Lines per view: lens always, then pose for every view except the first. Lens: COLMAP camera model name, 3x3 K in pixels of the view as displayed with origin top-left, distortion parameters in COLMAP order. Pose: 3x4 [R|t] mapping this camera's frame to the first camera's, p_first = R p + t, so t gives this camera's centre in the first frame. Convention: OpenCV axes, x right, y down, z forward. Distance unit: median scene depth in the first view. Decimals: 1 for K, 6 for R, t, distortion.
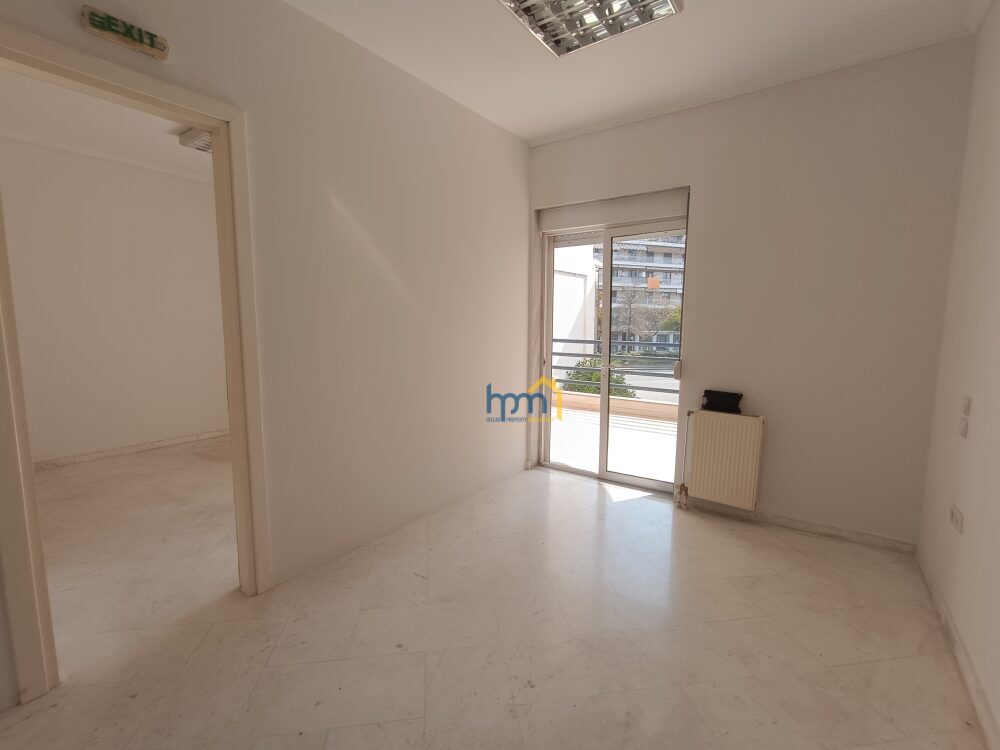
lens RADIAL K [[450.4, 0, 499.4], [0, 450.4, 373.5], [0, 0, 1]] dist [-0.005634, 0.000446]
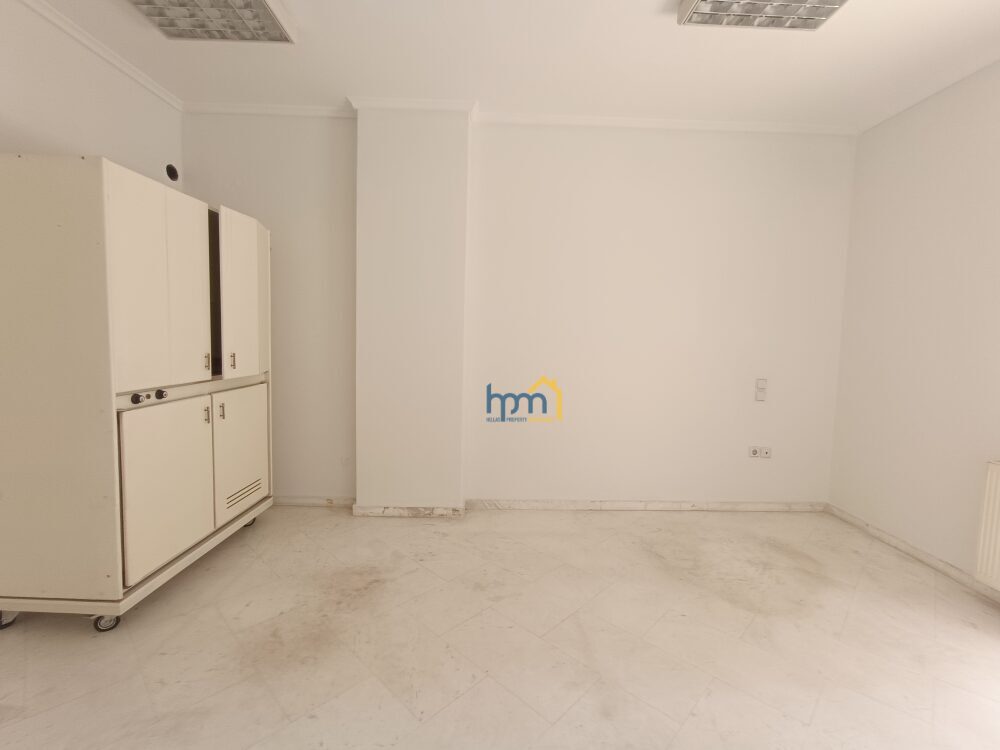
lens RADIAL K [[453.4, 0, 502.1], [0, 453.4, 373.0], [0, 0, 1]] dist [-0.008434, 0.004717]
pose [[0.611470, 0.067939, -0.788346, -0.366838], [-0.107432, 0.994210, 0.002352, -0.052119], [0.783941, 0.083256, 0.615228, 0.511127]]
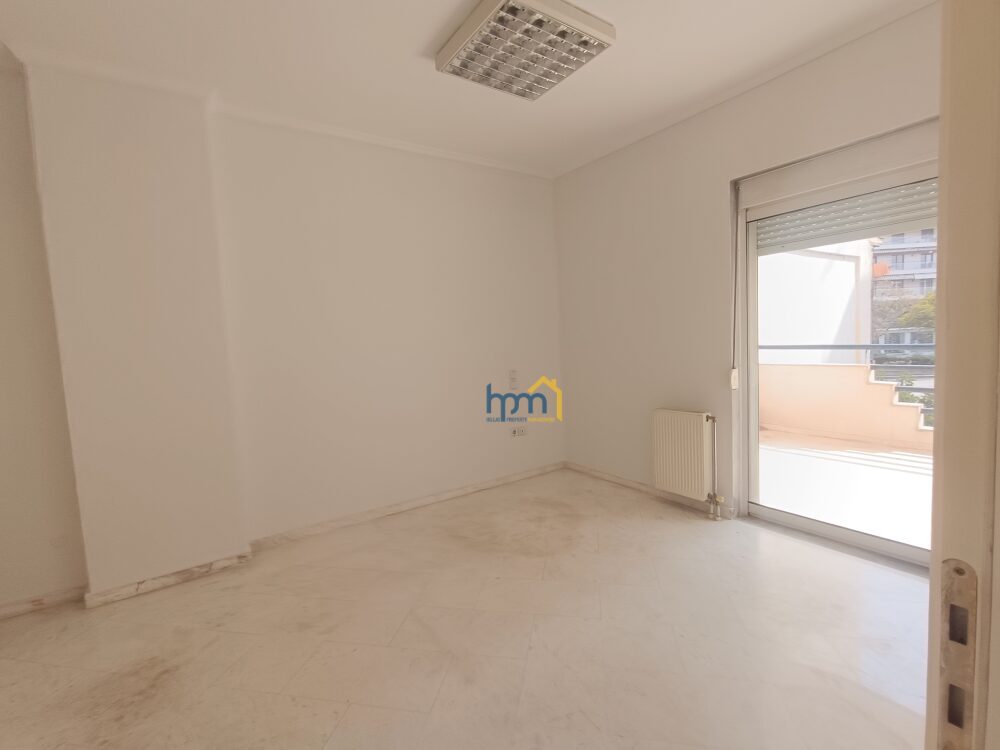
lens RADIAL K [[450.1, 0, 500.5], [0, 450.1, 373.7], [0, 0, 1]] dist [-0.001711, 0.000490]
pose [[0.940726, -0.027997, -0.338009, -0.419692], [0.018237, 0.999321, -0.032015, -0.053793], [0.338676, 0.023953, 0.940598, 0.428646]]
